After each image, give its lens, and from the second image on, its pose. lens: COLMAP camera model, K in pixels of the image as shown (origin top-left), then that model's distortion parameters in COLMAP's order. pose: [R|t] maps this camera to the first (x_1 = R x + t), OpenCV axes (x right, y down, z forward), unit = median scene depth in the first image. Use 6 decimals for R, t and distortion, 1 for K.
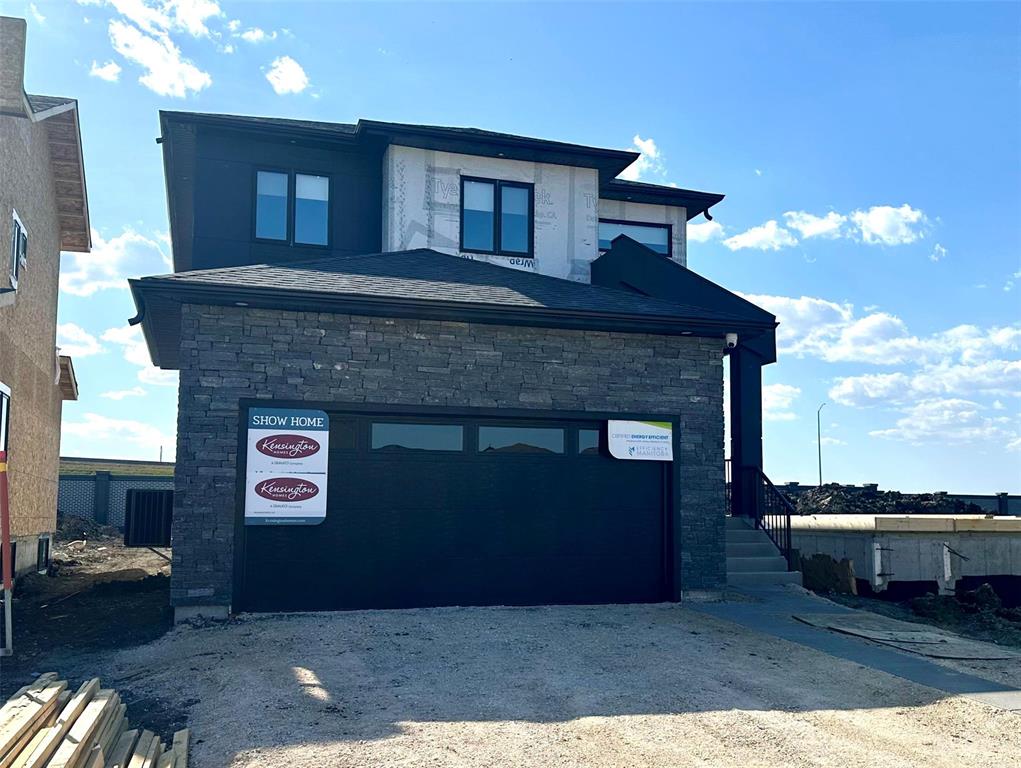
lens RADIAL K [[1082.8, 0, 572.2], [0, 1082.8, 409.0], [0, 0, 1]] dist [0.111502, 0.004023]
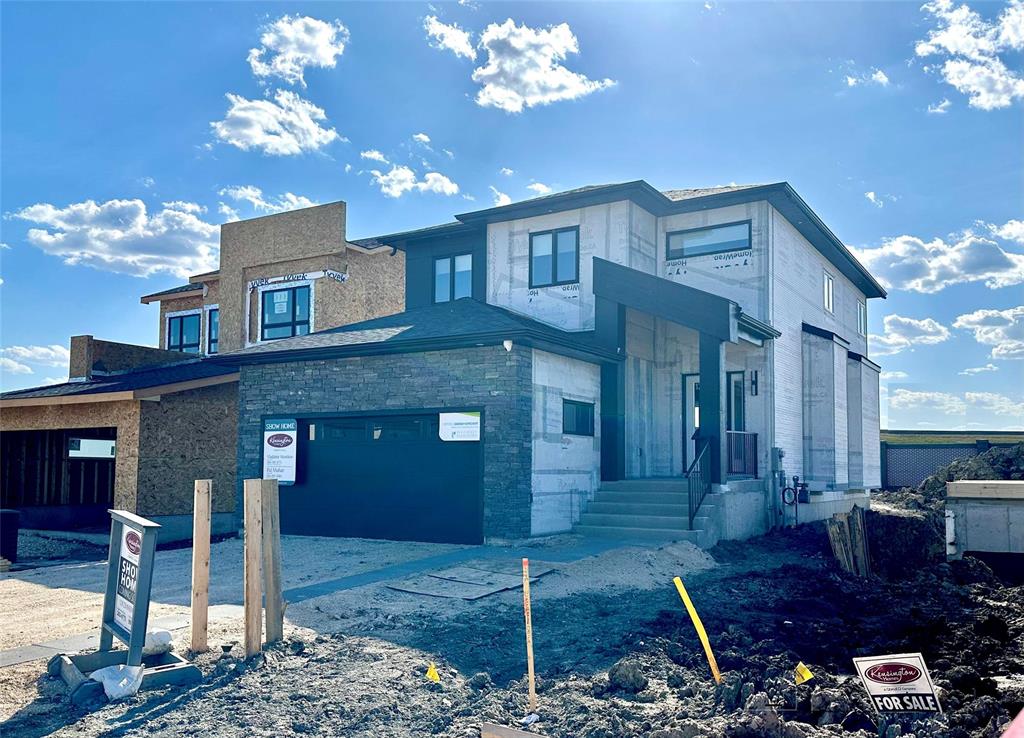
lens RADIAL K [[852.5, 0, 514.7], [0, 852.5, 429.6], [0, 0, 1]] dist [0.103700, -0.008097]
pose [[0.644521, -0.037789, -0.763653, 0.932954], [0.074686, 0.997113, 0.013693, 0.023305], [0.760930, -0.065860, 0.645482, 0.354861]]
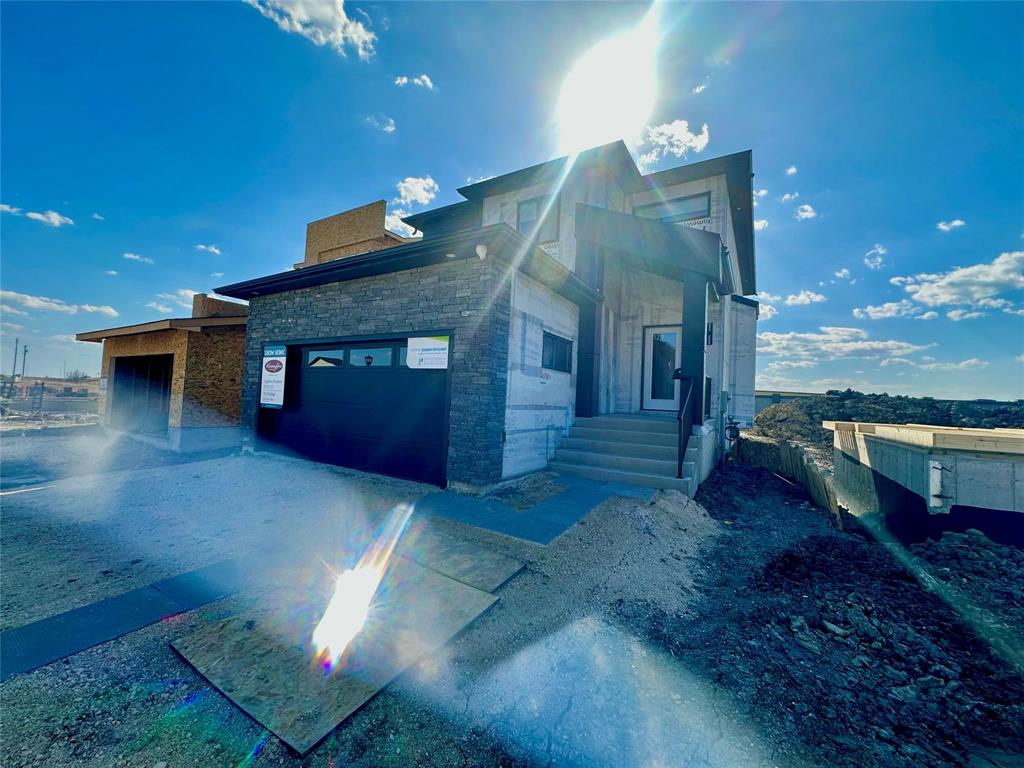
lens RADIAL K [[405.6, 0, 506.7], [0, 405.6, 388.5], [0, 0, 1]] dist [-0.000128, -0.000072]
pose [[0.636088, 0.002743, -0.771612, 0.473409], [0.035969, 0.998801, 0.033202, 0.057300], [0.770778, -0.048874, 0.635226, 0.775763]]
